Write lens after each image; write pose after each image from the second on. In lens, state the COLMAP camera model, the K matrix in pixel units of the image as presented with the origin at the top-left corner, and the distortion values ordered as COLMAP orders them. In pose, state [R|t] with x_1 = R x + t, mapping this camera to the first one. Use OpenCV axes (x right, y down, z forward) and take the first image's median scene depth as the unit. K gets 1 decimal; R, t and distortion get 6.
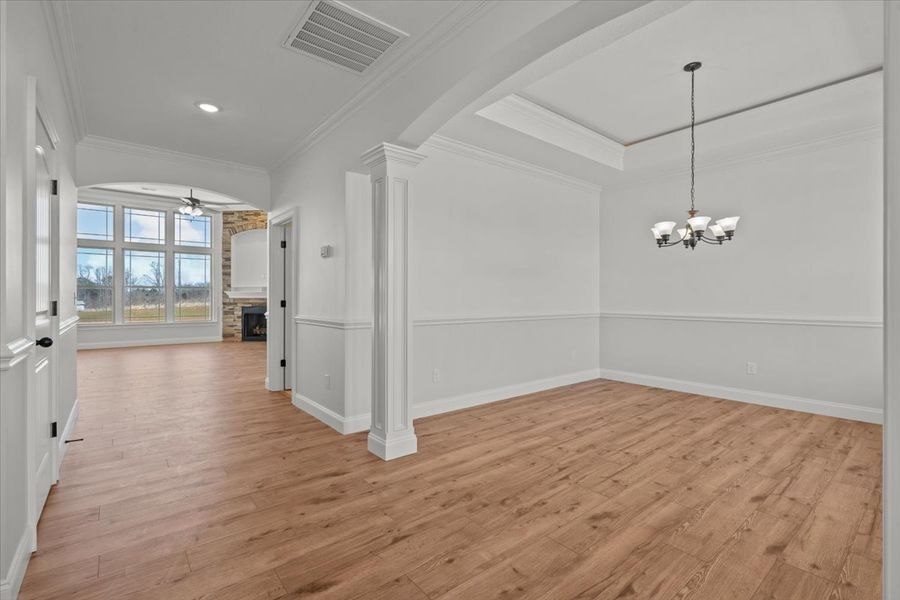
lens RADIAL K [[407.6, 0, 451.3], [0, 407.6, 307.9], [0, 0, 1]] dist [-0.000628, 0.000124]
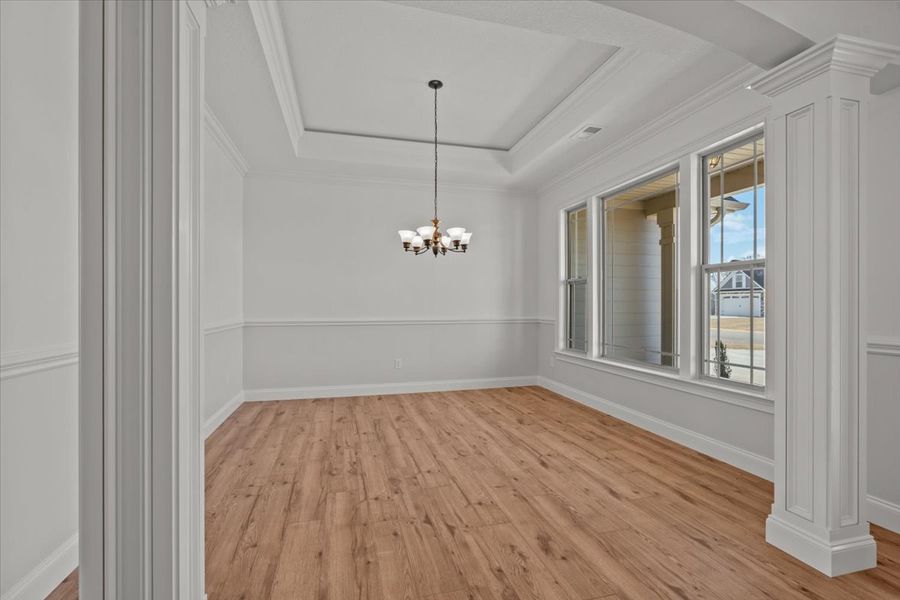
lens RADIAL K [[406.6, 0, 448.7], [0, 406.6, 303.5], [0, 0, 1]] dist [-0.002673, 0.000485]
pose [[0.418964, 0.001645, 0.908001, -0.433030], [0.022434, 0.999674, -0.012162, -0.008545], [-0.907726, 0.025465, 0.418791, 0.657104]]
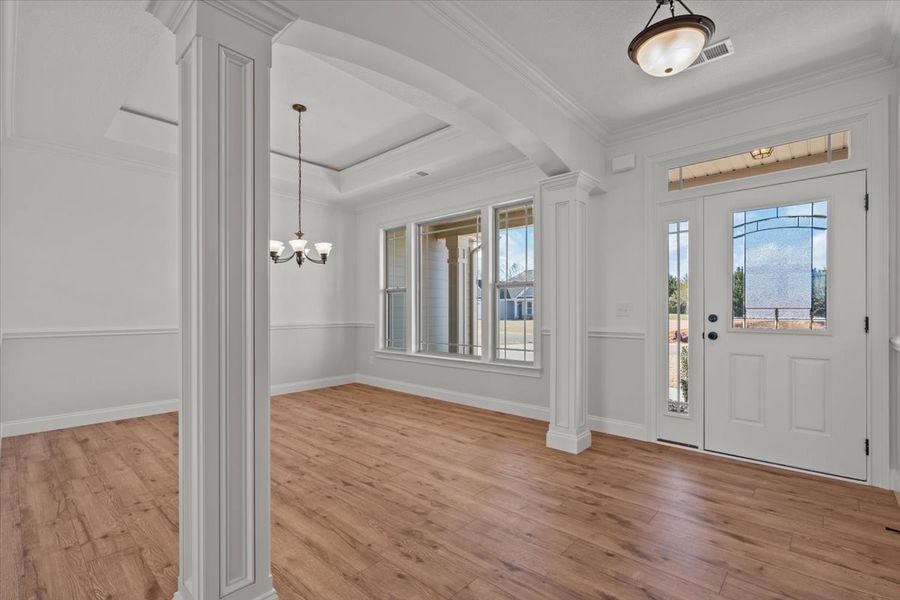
lens RADIAL K [[407.6, 0, 451.3], [0, 407.6, 307.9], [0, 0, 1]] dist [-0.000628, 0.000124]
pose [[-0.139534, 0.003557, 0.990211, -0.753947], [0.024001, 0.999712, -0.000209, -0.017676], [-0.989926, 0.023737, -0.139580, 0.919364]]
